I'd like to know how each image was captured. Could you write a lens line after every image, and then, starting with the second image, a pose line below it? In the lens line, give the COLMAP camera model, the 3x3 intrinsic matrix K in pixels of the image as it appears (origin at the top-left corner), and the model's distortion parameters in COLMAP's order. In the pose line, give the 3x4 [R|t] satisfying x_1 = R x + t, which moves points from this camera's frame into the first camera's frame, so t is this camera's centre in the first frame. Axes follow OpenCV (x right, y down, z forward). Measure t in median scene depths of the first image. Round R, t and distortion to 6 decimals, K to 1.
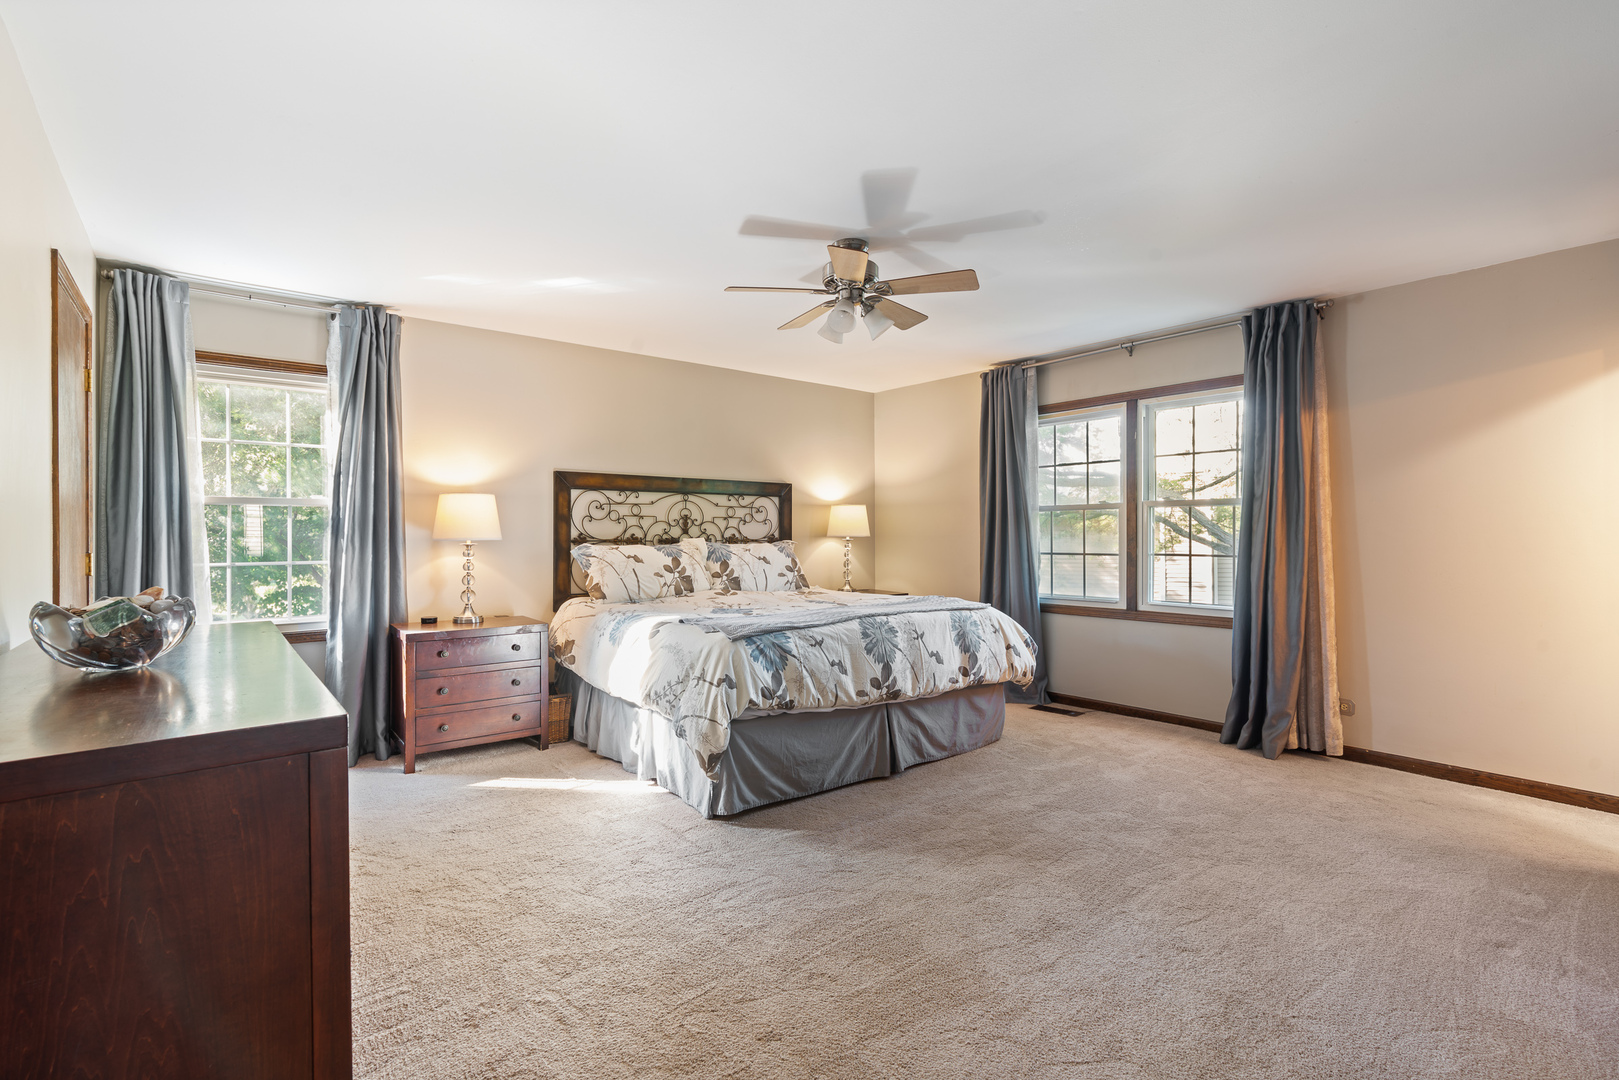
lens RADIAL K [[741.1, 0, 807.5], [0, 741.1, 537.3], [0, 0, 1]] dist [-0.001344, 0.000632]
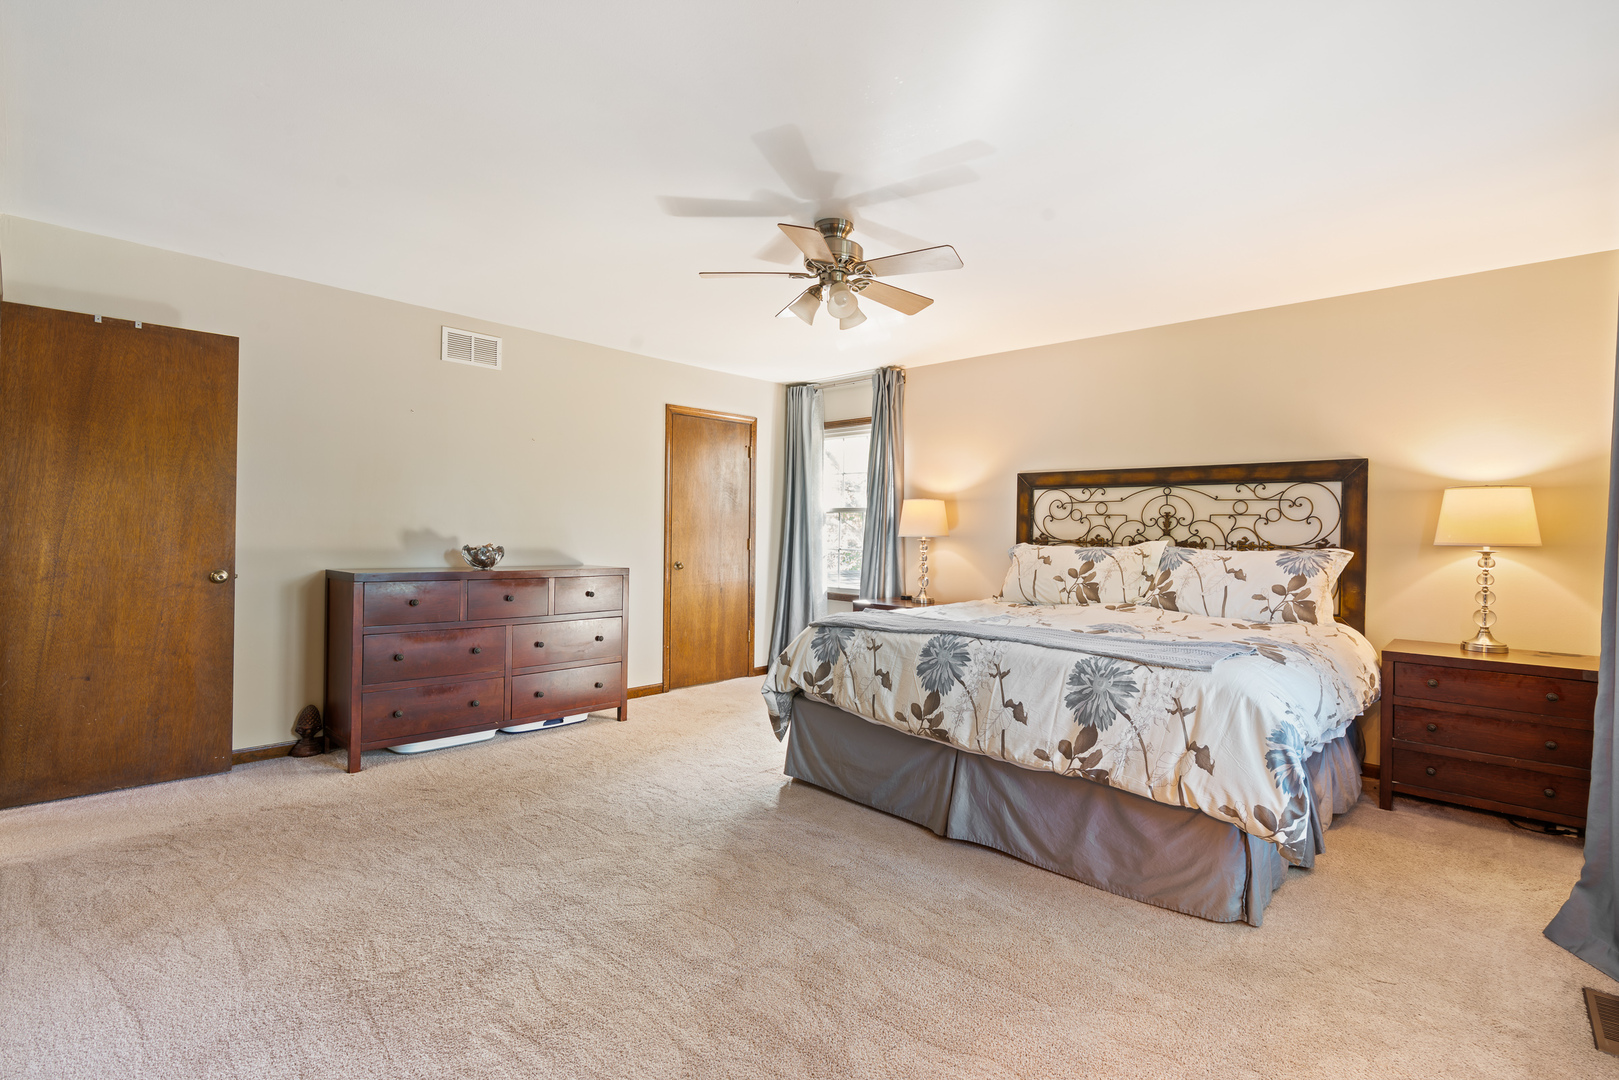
lens RADIAL K [[741.1, 0, 808.3], [0, 741.1, 538.7], [0, 0, 1]] dist [-0.001344, 0.000632]
pose [[0.136248, 0.014718, -0.990565, 0.625987], [-0.020466, 0.999718, 0.012039, -0.003228], [0.990463, 0.018632, 0.136511, 0.530403]]
